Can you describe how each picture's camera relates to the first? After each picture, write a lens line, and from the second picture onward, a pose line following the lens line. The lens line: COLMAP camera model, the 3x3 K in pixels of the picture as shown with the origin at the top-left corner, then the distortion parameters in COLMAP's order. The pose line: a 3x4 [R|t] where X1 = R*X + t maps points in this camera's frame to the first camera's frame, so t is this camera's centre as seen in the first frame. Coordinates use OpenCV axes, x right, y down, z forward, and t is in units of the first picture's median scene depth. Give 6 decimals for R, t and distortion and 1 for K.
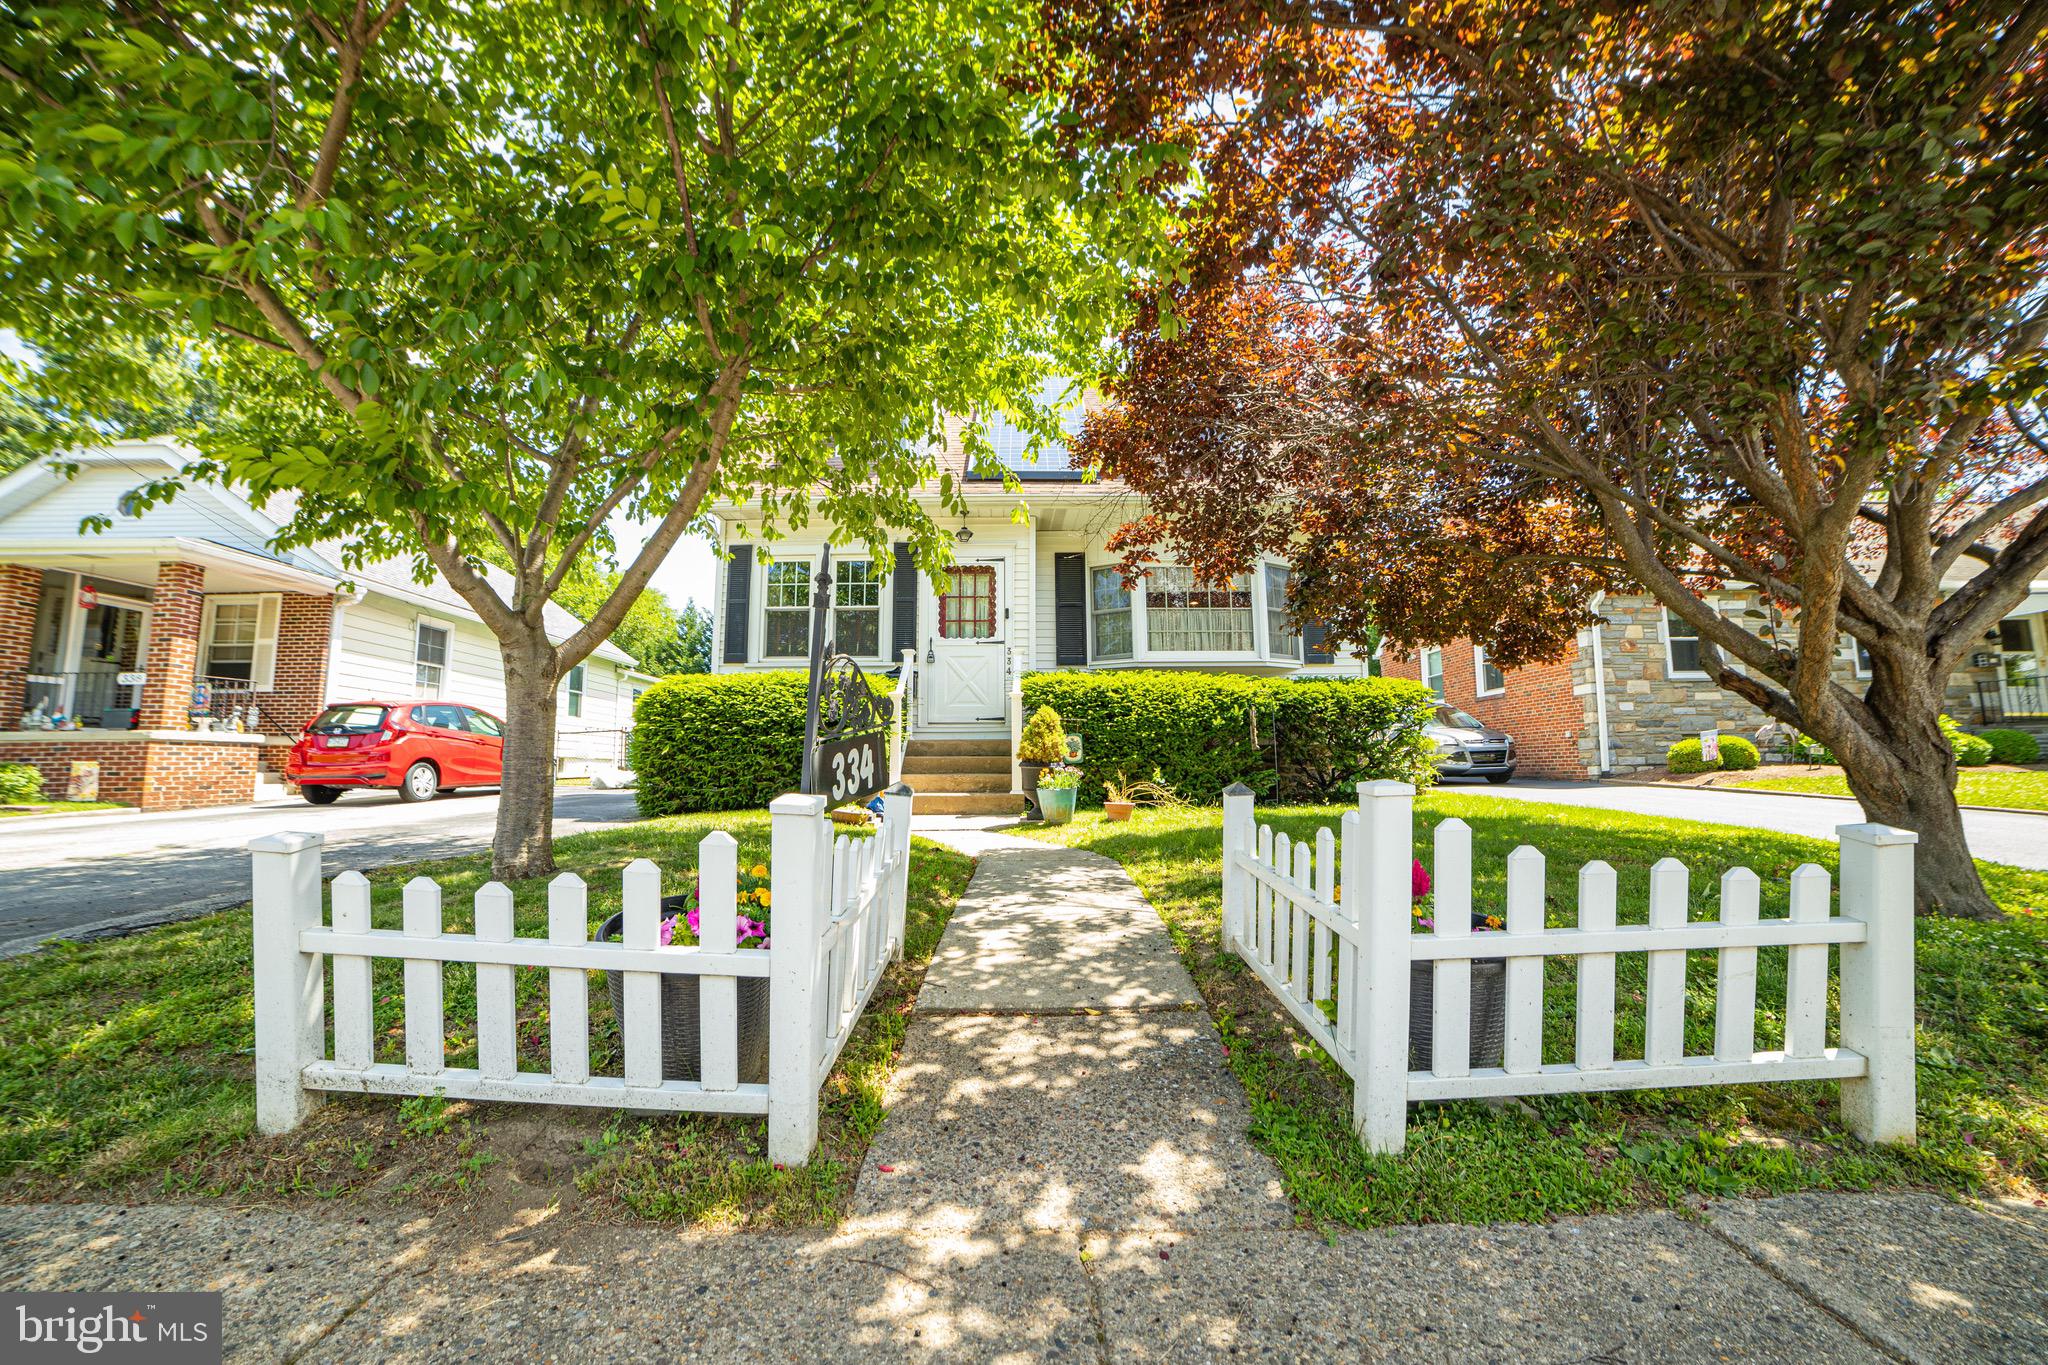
lens RADIAL K [[819.8, 0, 1028.8], [0, 819.8, 673.5], [0, 0, 1]] dist [-0.108748, 0.038922]
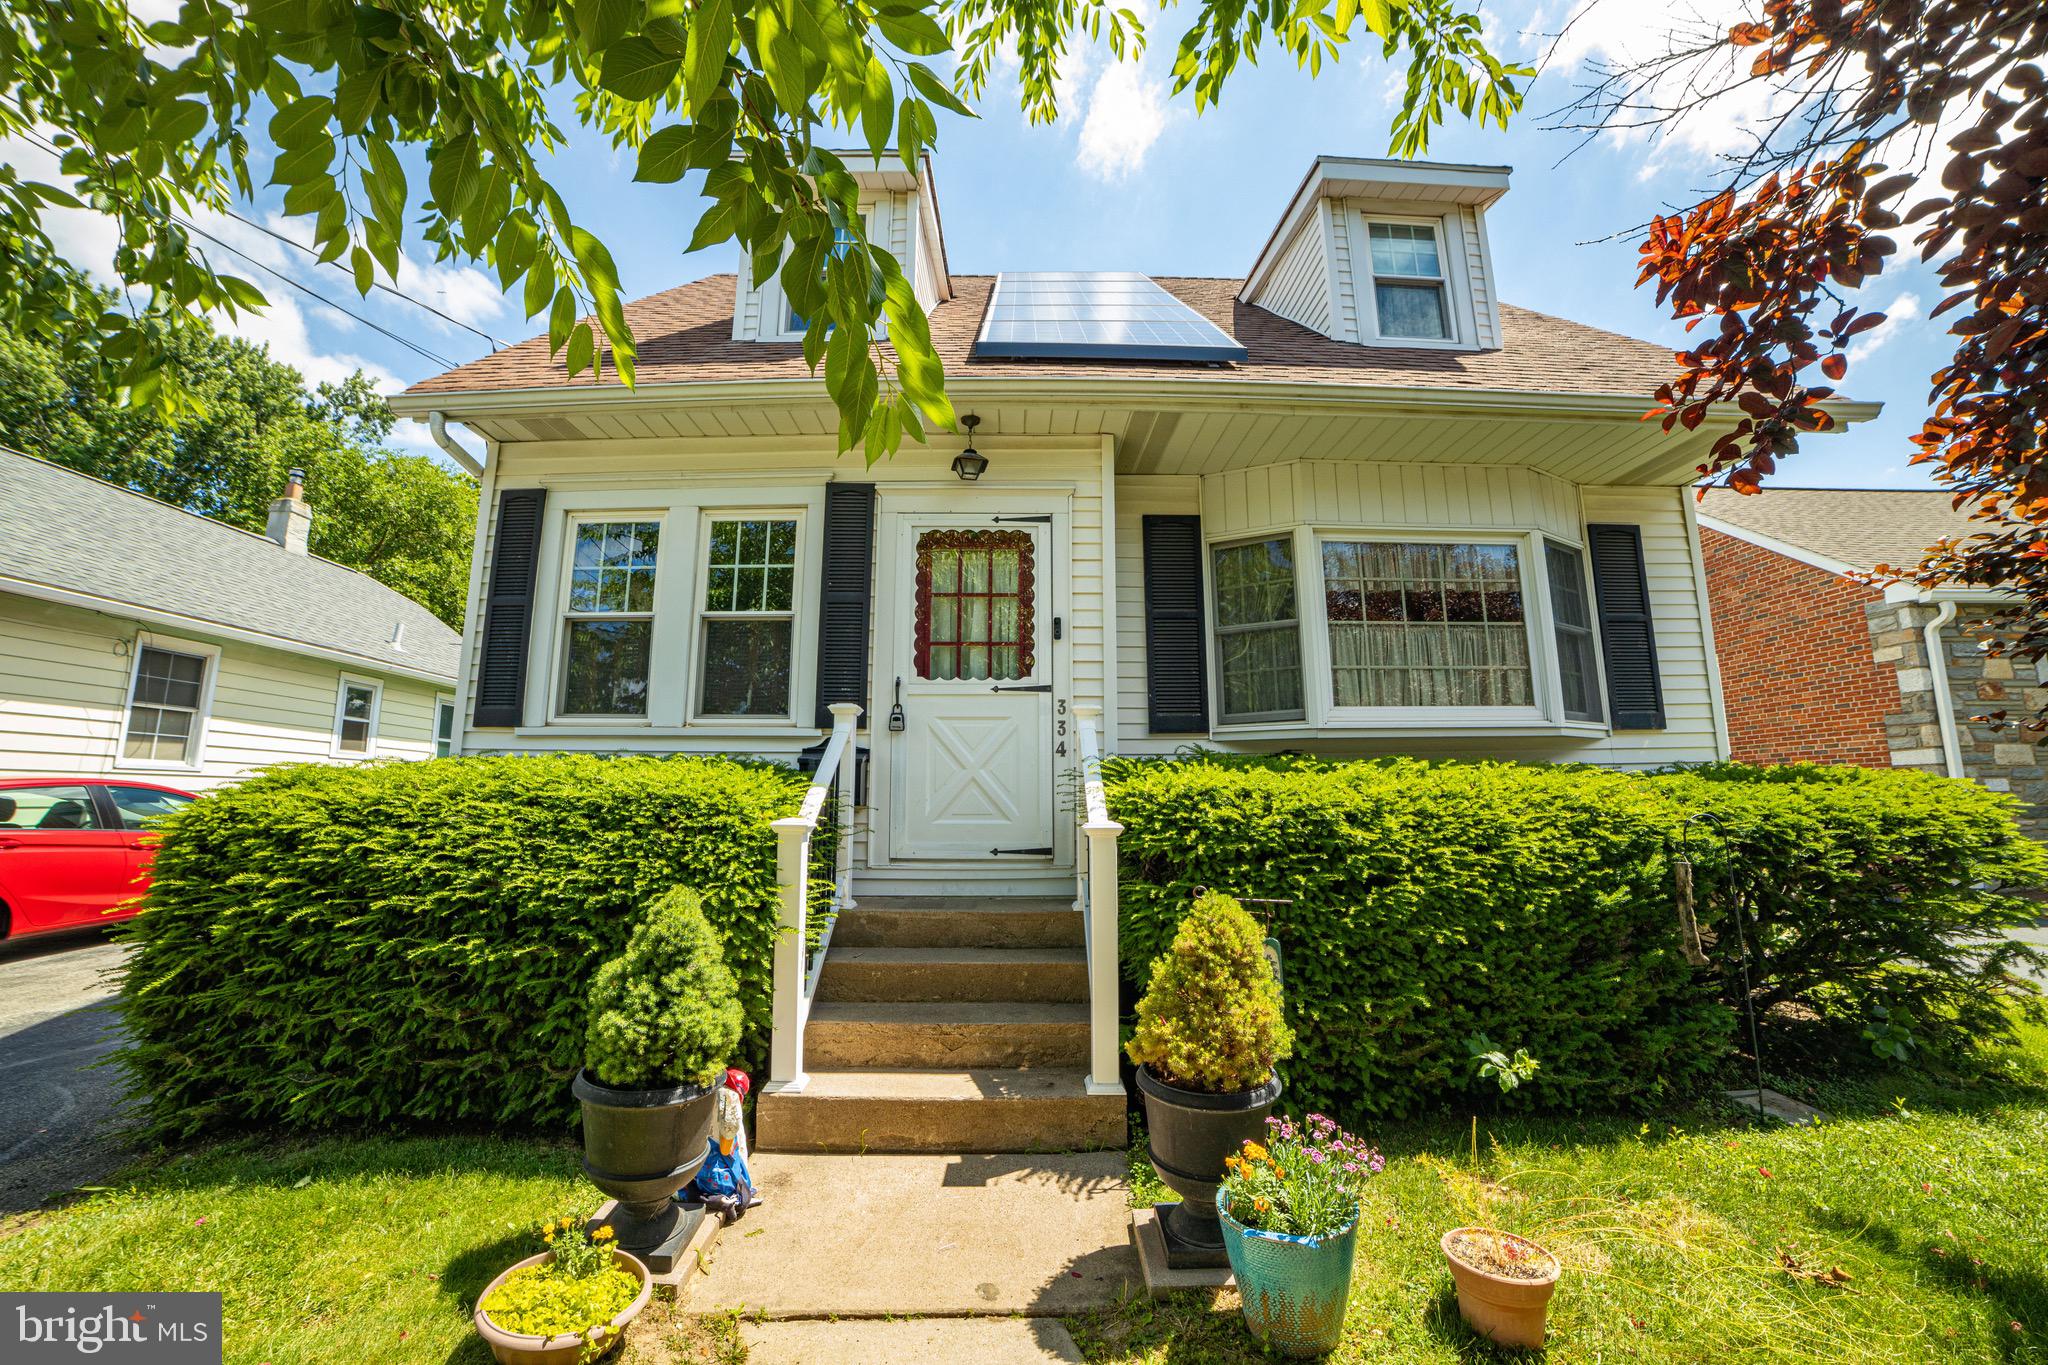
lens RADIAL K [[819.8, 0, 1028.8], [0, 819.8, 673.5], [0, 0, 1]] dist [-0.108748, 0.038922]
pose [[0.999983, 0.005663, 0.001225, -0.043447], [-0.005608, 0.999148, -0.040898, -0.026888], [-0.001455, 0.040890, 0.999163, 0.518355]]
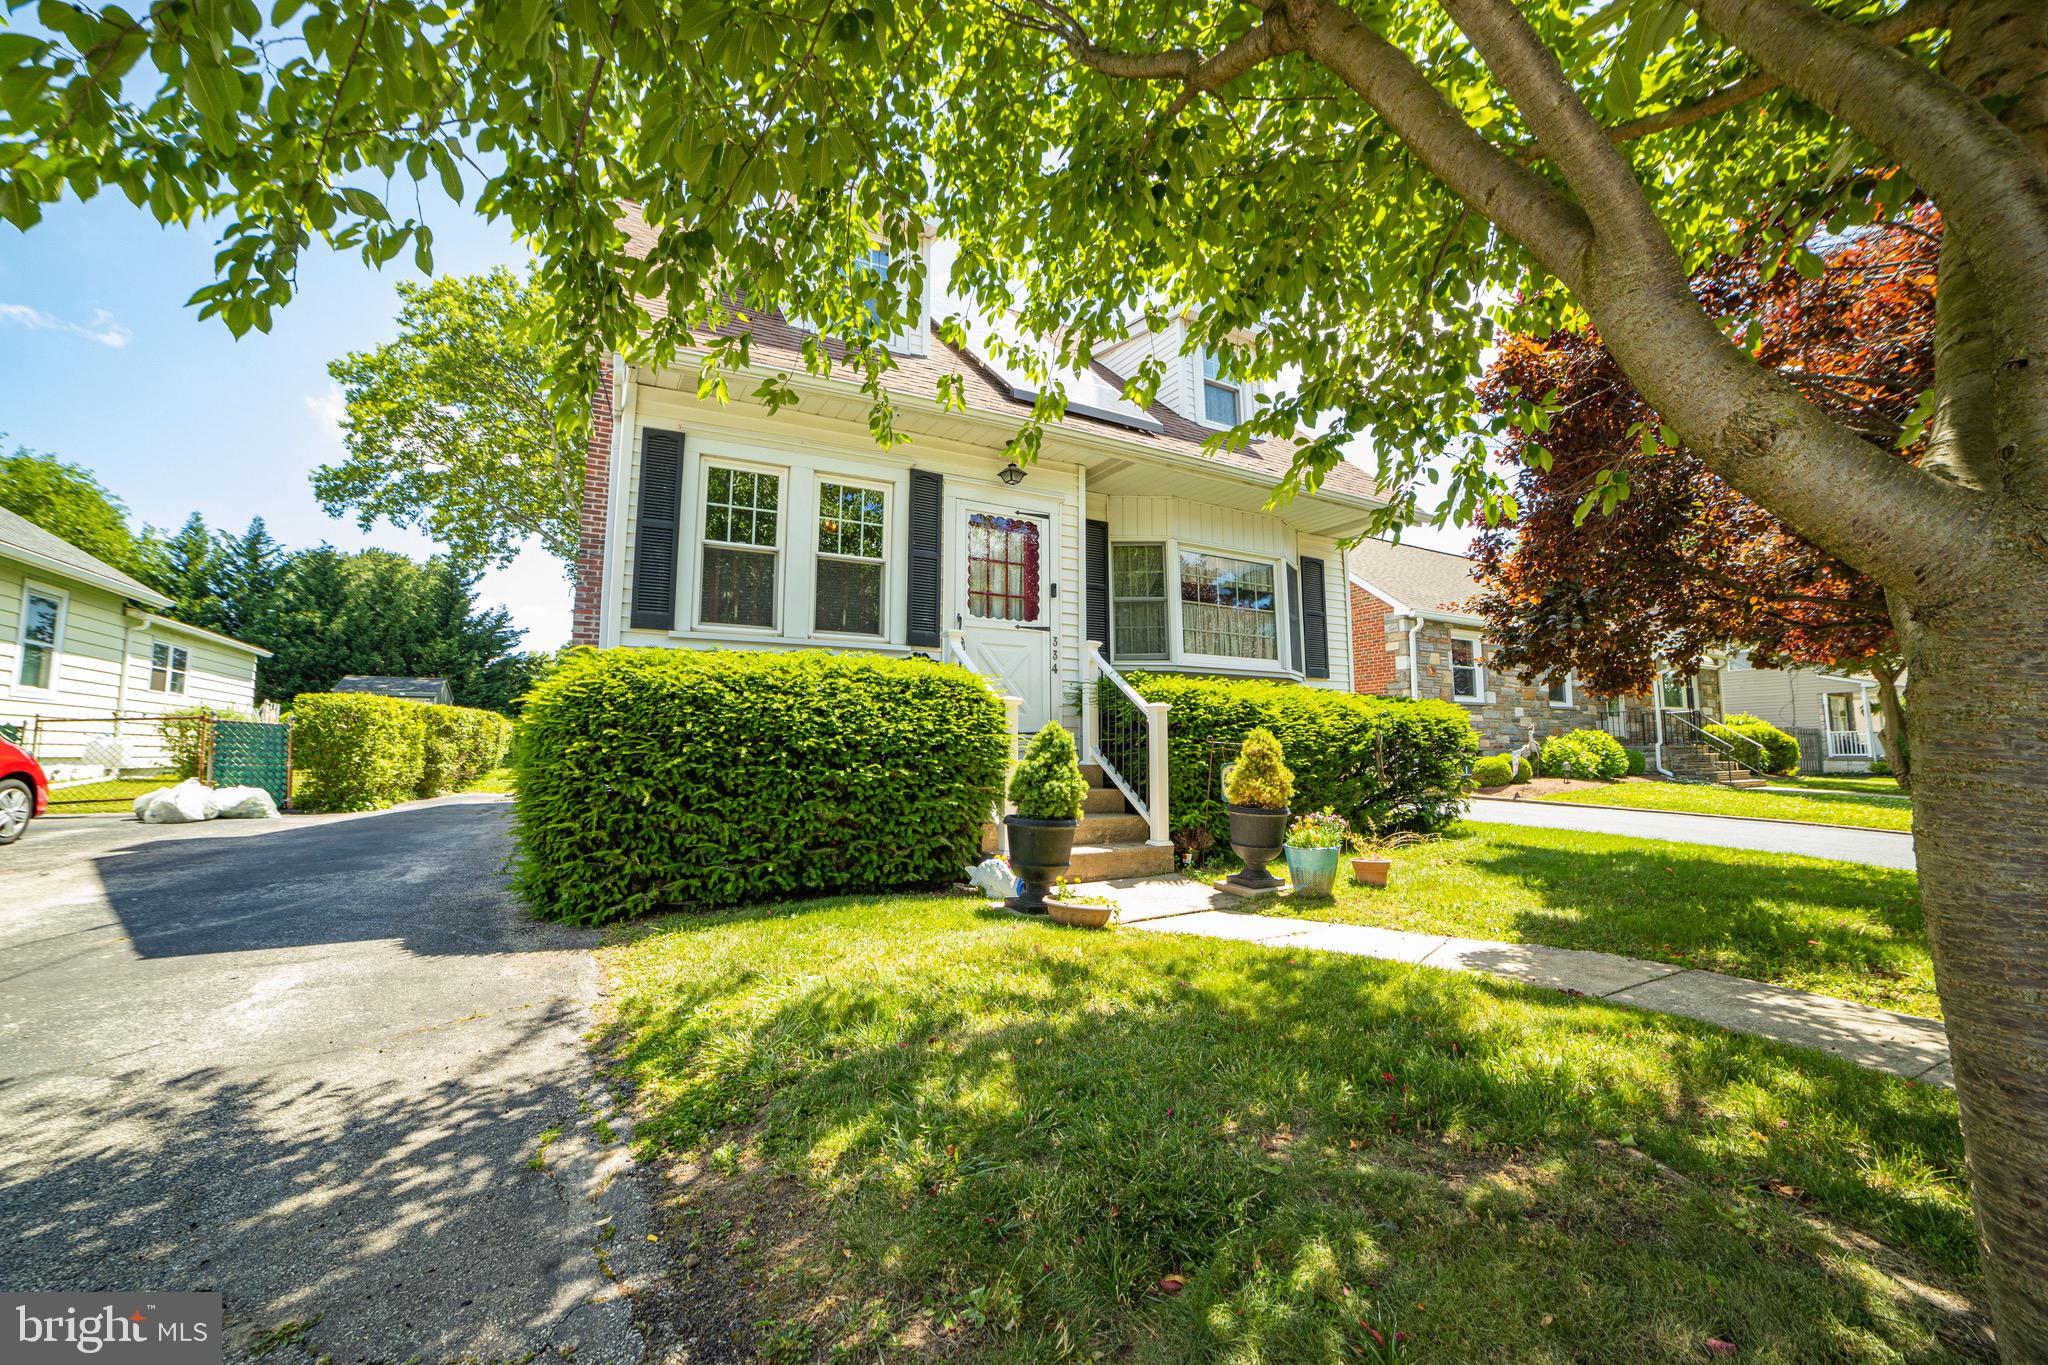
lens RADIAL K [[819.8, 0, 1028.8], [0, 819.8, 673.5], [0, 0, 1]] dist [-0.108748, 0.038922]
pose [[0.882434, 0.052424, 0.467506, -0.384483], [-0.059940, 0.998201, 0.001206, 0.001954], [-0.466602, -0.029086, 0.883989, 0.355480]]
